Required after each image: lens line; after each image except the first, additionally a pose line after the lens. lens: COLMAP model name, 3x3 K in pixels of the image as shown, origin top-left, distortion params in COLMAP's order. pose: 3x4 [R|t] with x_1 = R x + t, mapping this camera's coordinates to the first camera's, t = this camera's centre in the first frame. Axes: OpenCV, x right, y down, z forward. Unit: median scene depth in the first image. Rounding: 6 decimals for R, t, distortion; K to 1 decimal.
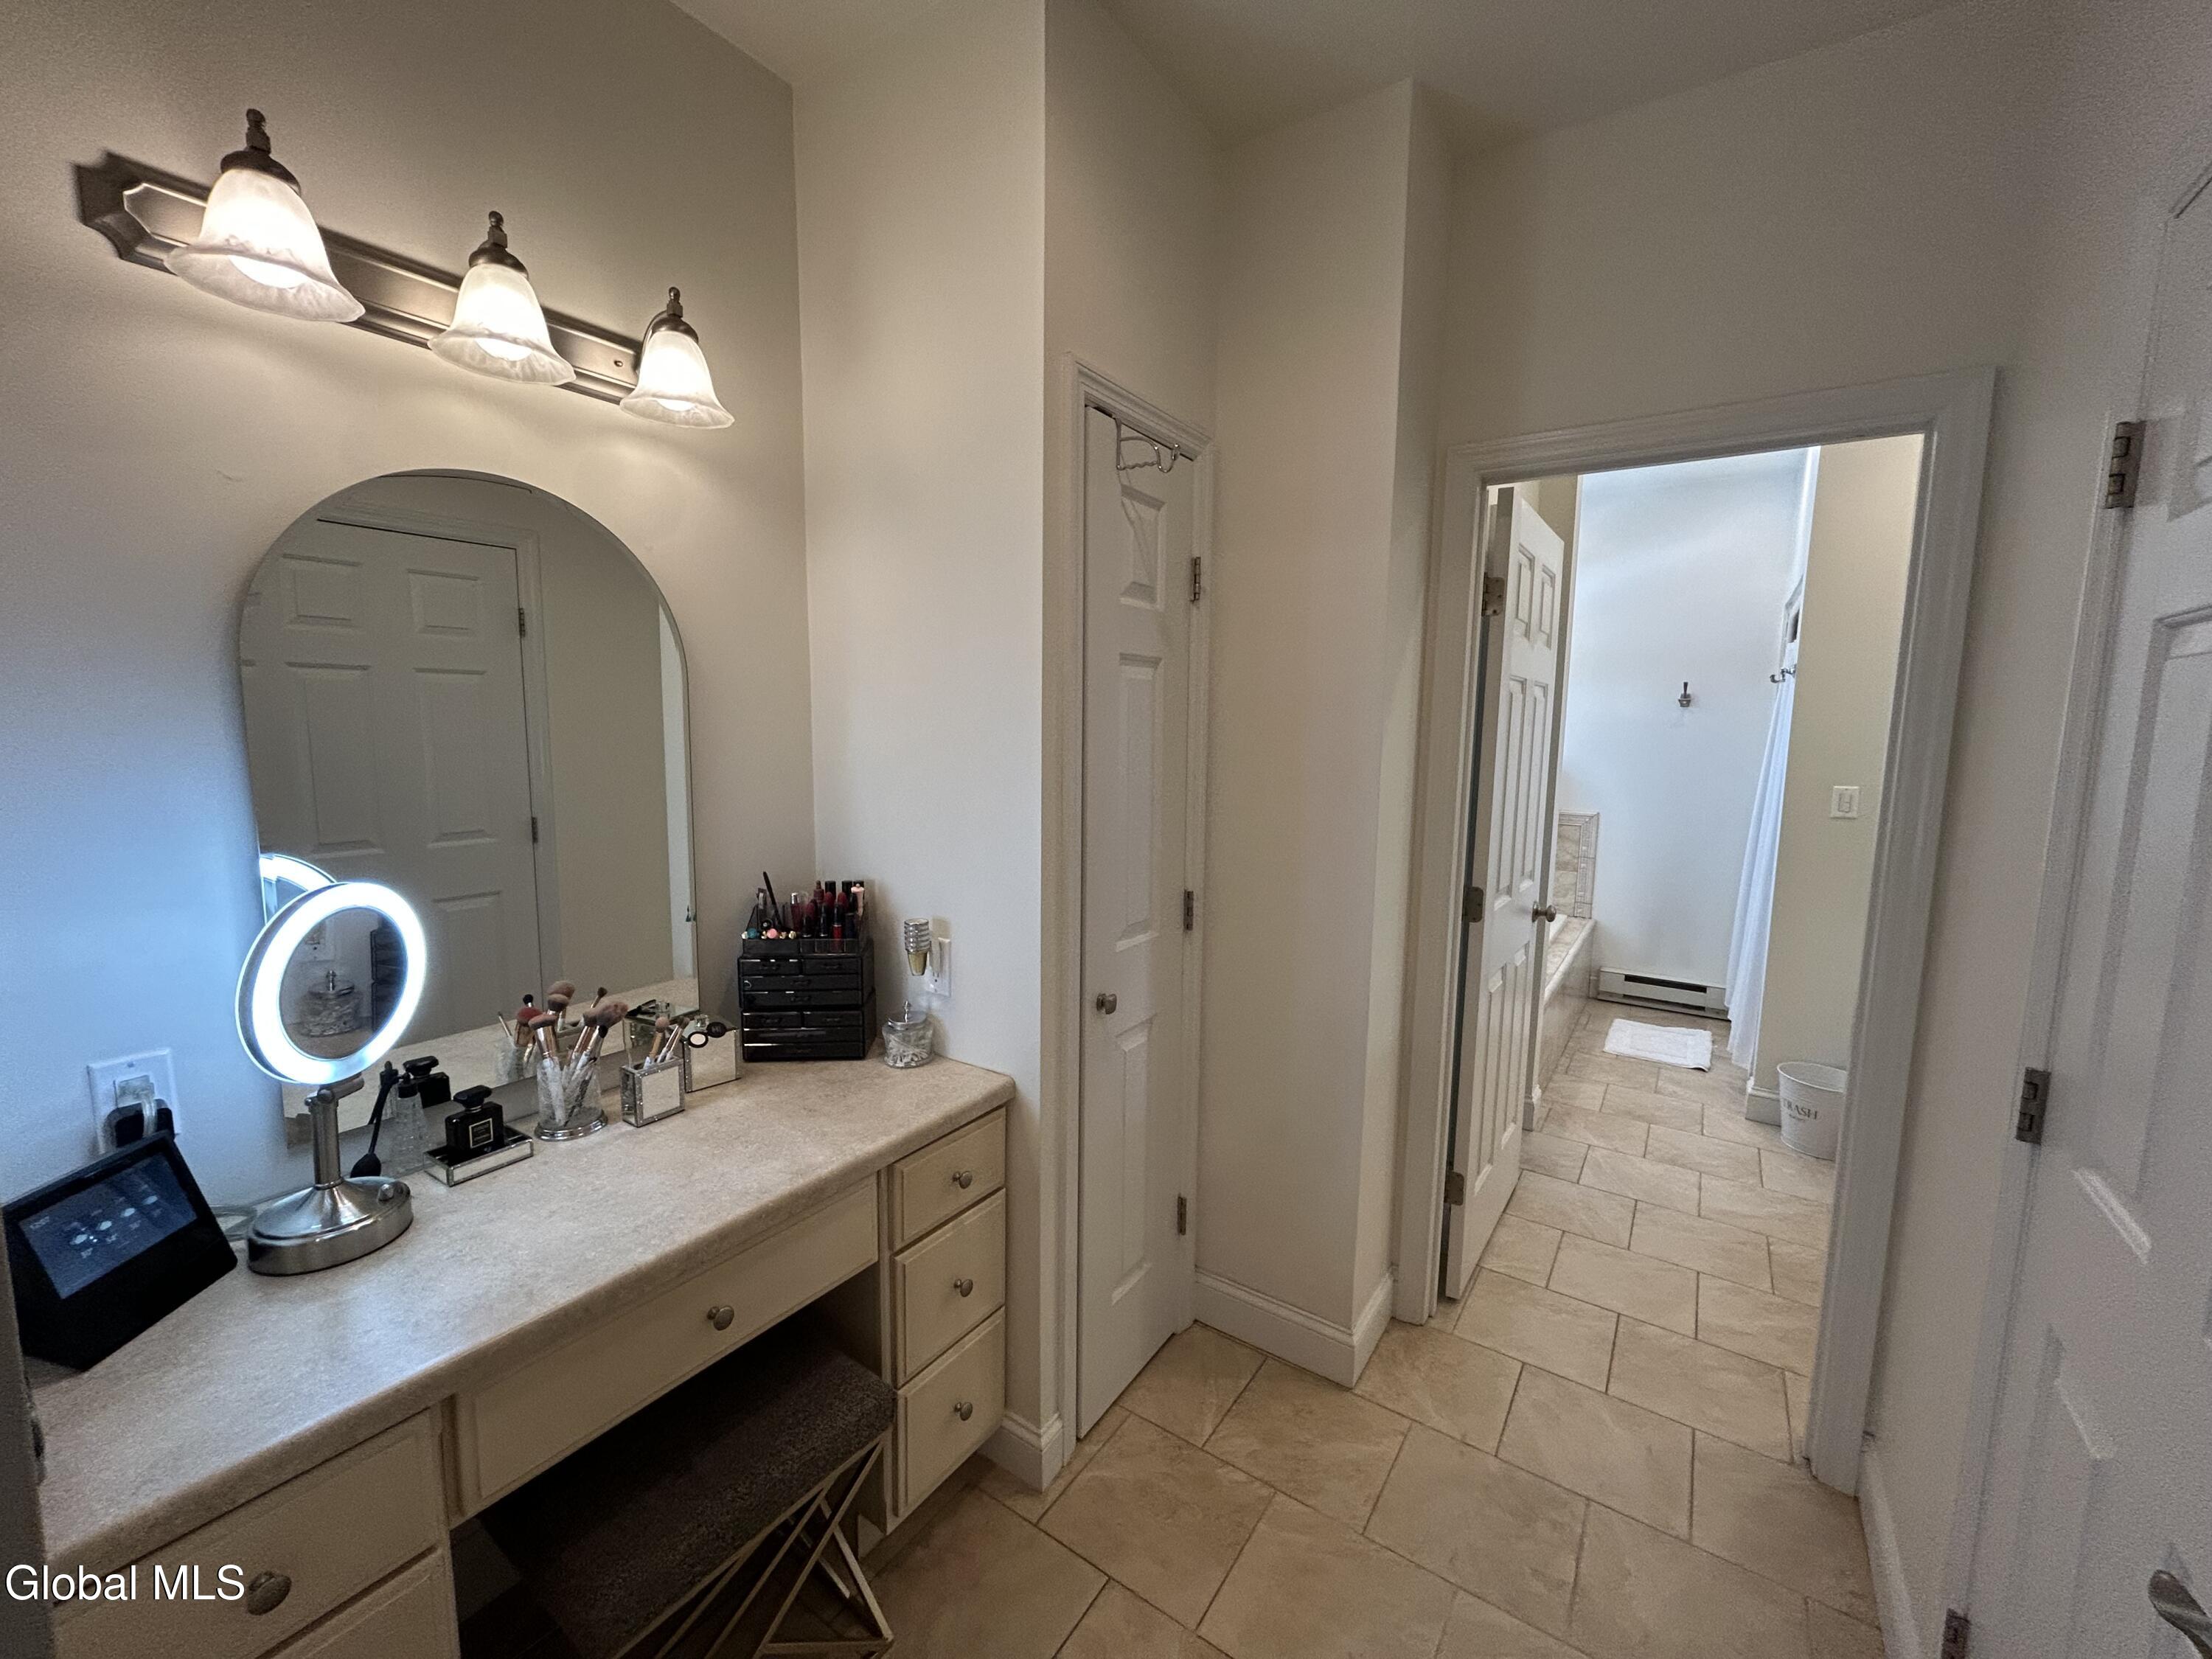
lens RADIAL K [[890.9, 0, 1110.5], [0, 890.9, 828.0], [0, 0, 1]] dist [-0.001406, -0.000109]
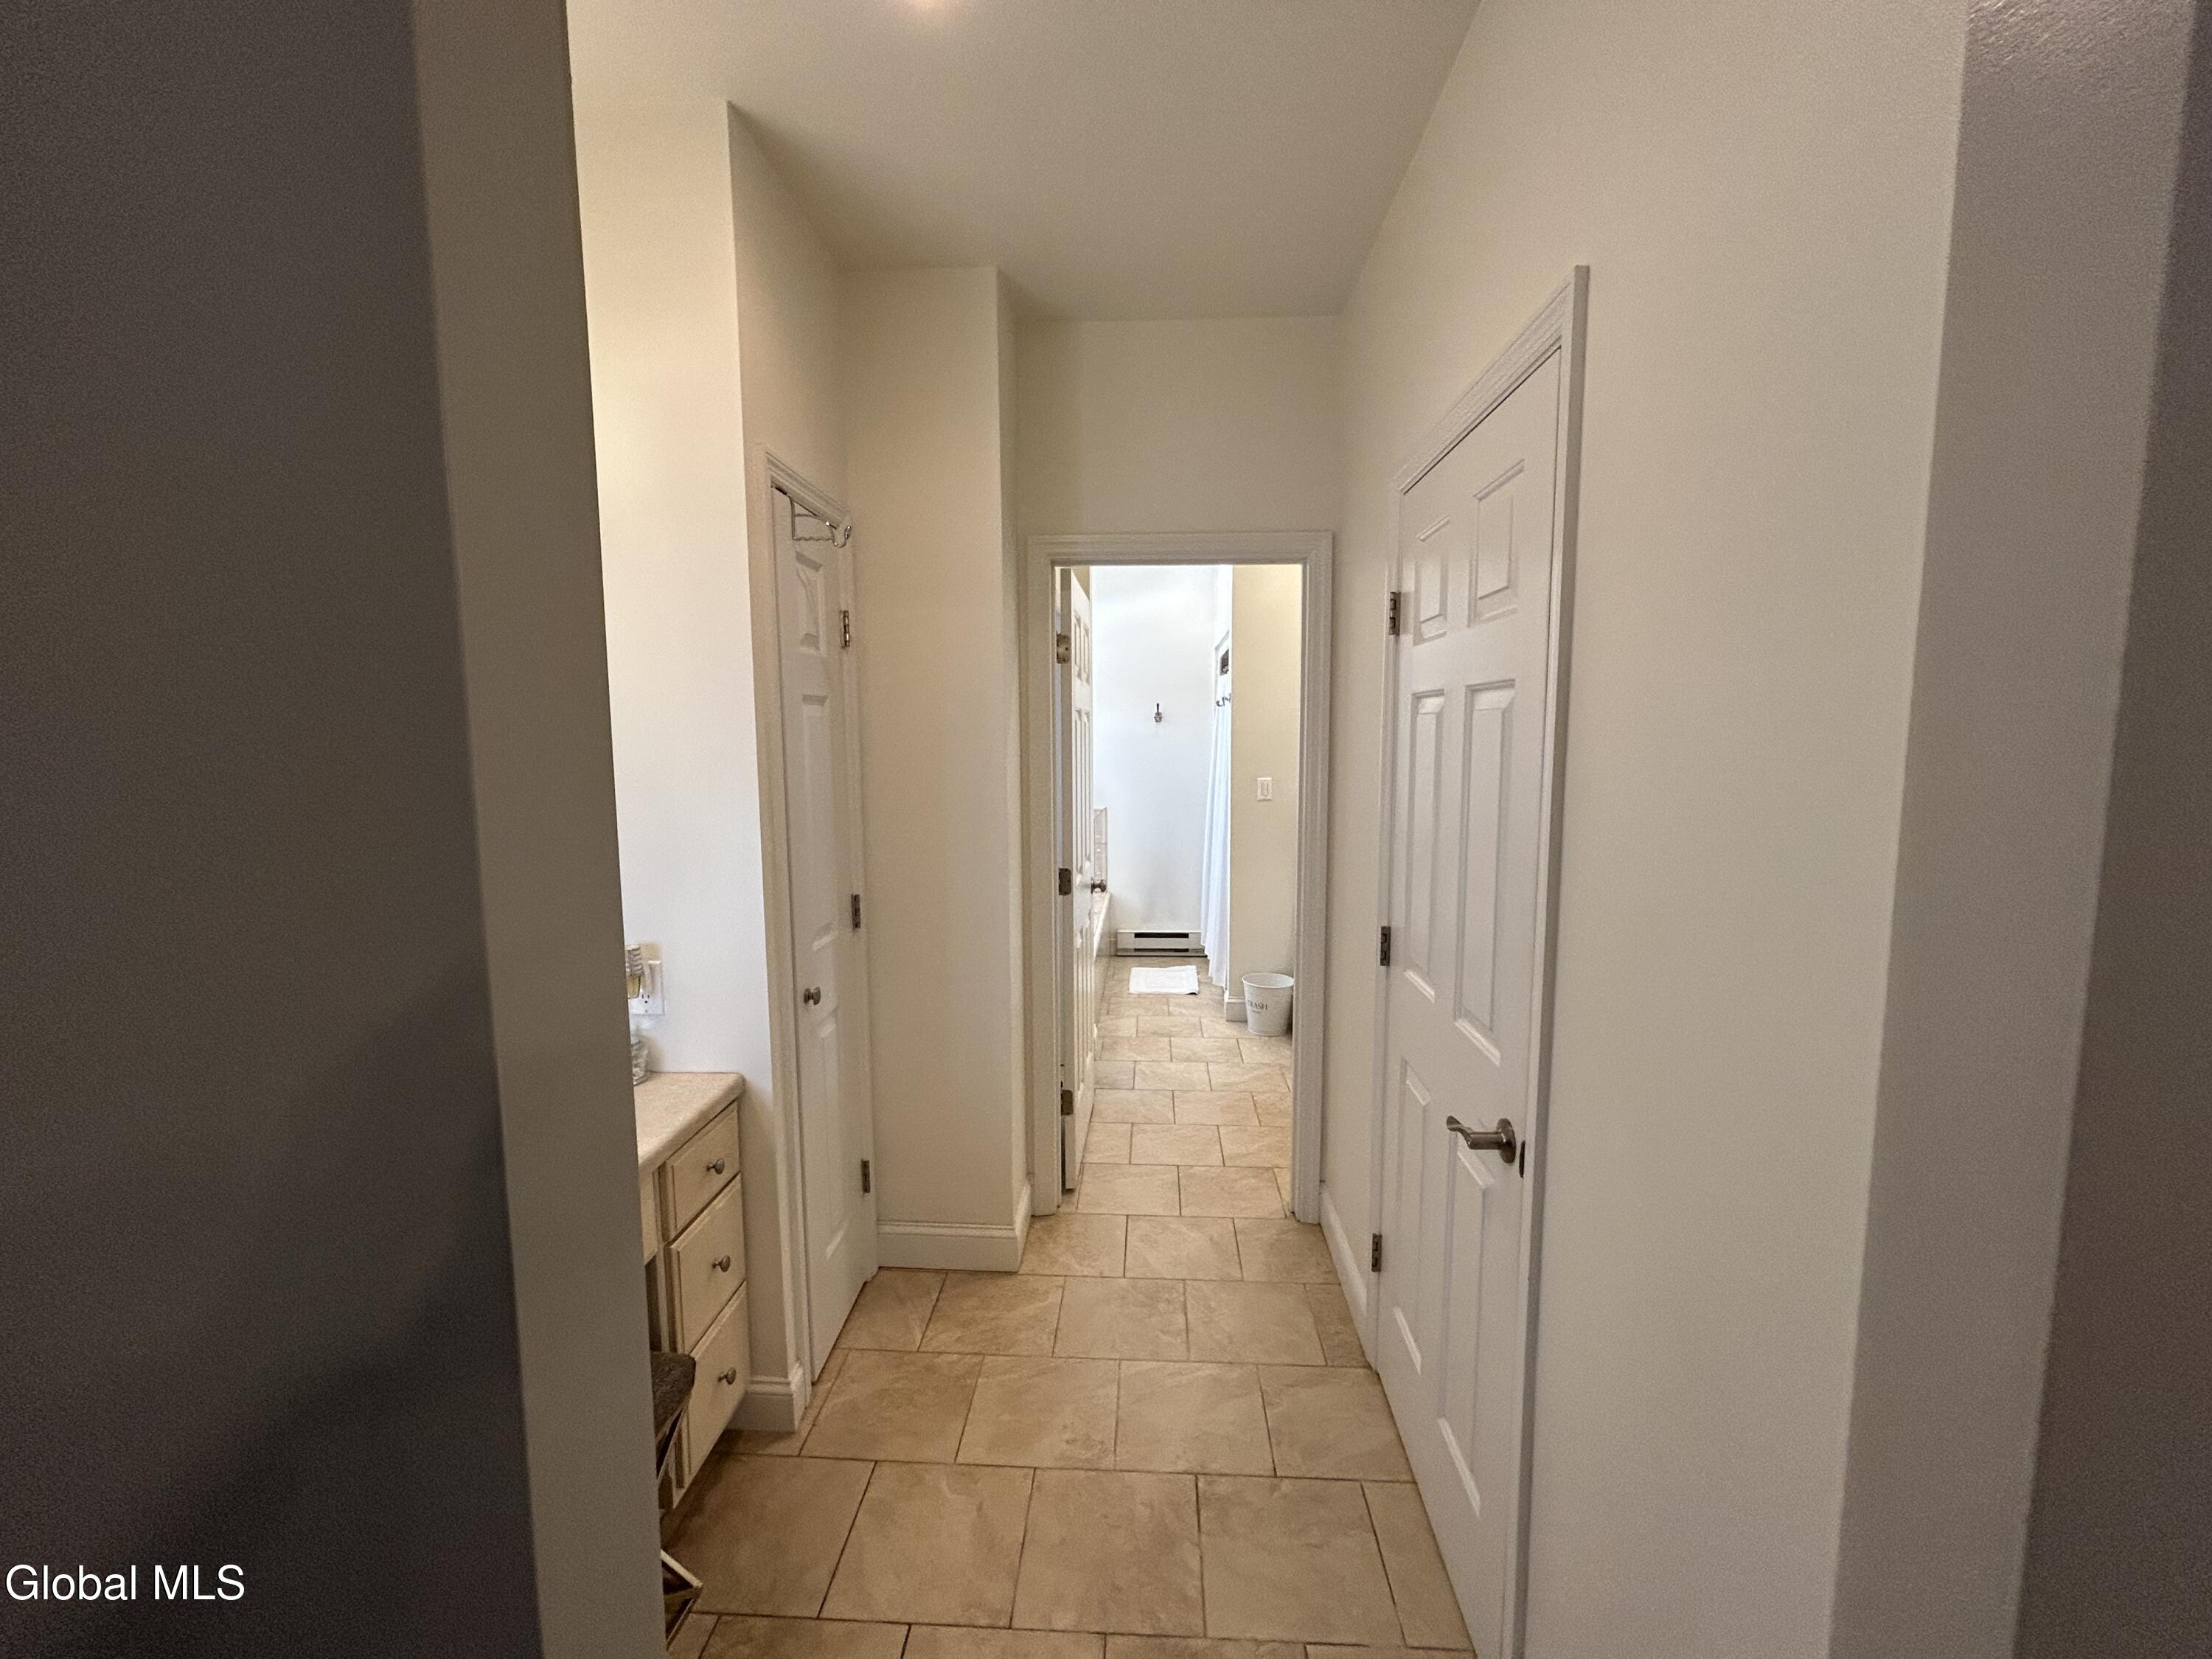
lens RADIAL K [[890.9, 0, 1113.0], [0, 890.9, 830.1], [0, 0, 1]] dist [-0.001406, -0.000109]
pose [[0.852466, -0.075326, 0.517327, -0.242979], [0.079765, 0.996720, 0.013689, -0.002710], [-0.516662, 0.029595, 0.855678, -0.191033]]
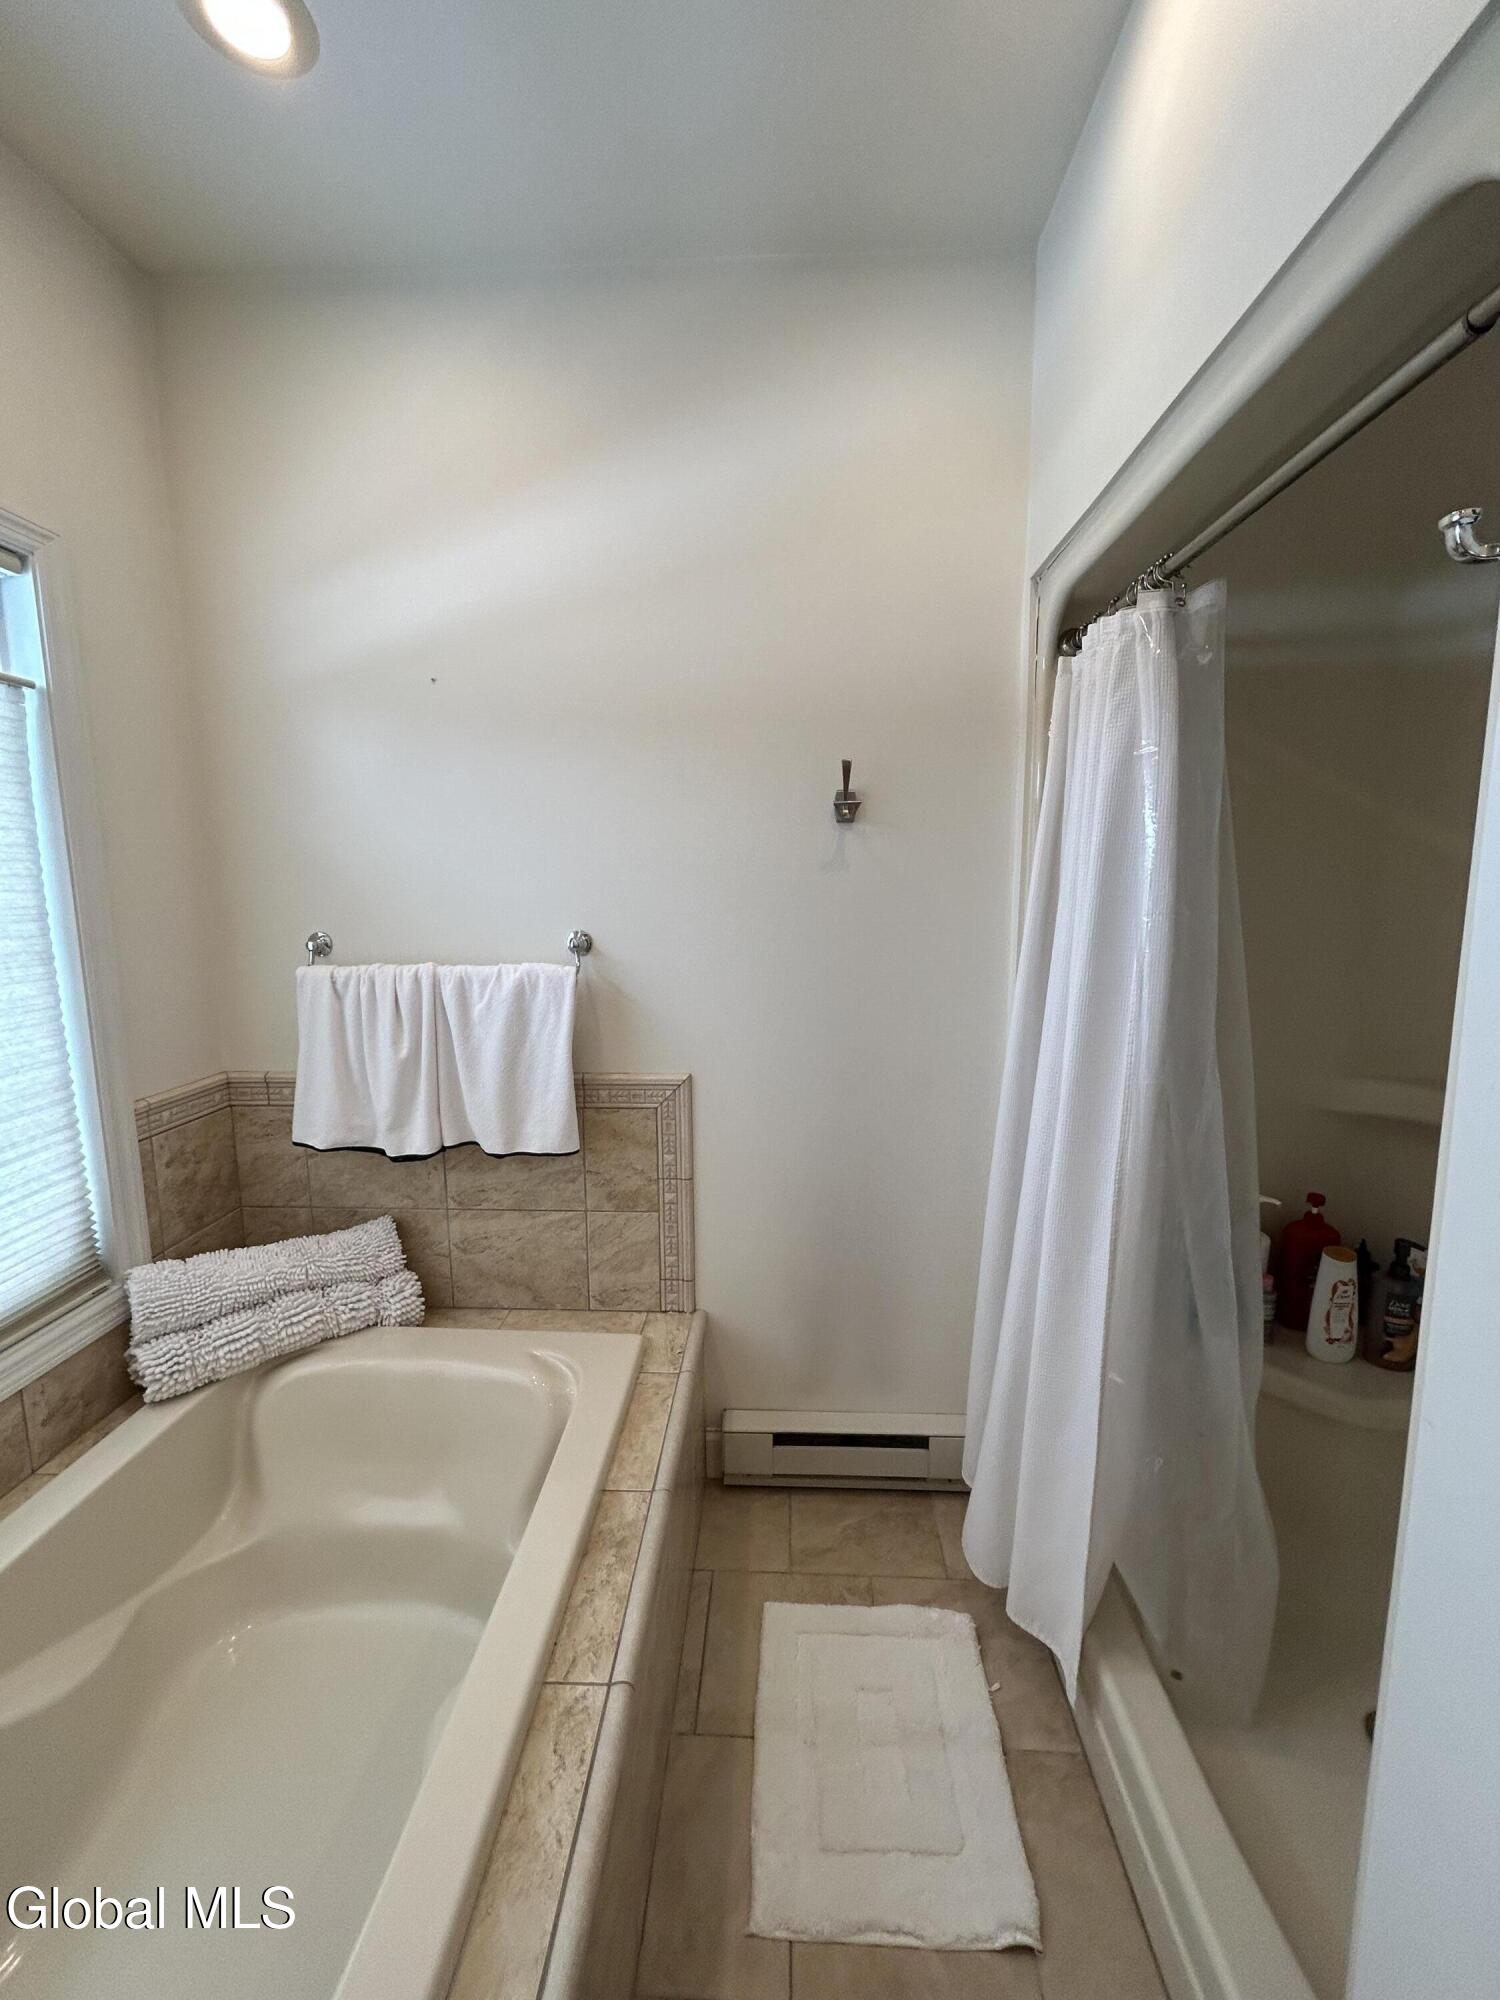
lens RADIAL K [[805.5, 0, 754.8], [0, 805.5, 1000.1], [0, 0, 1]] dist [-0.001406, -0.000109]
pose [[0.853348, -0.098214, 0.512007, 1.005484], [0.083801, 0.995165, 0.051226, -0.189527], [-0.514563, -0.000807, 0.857452, 1.722094]]
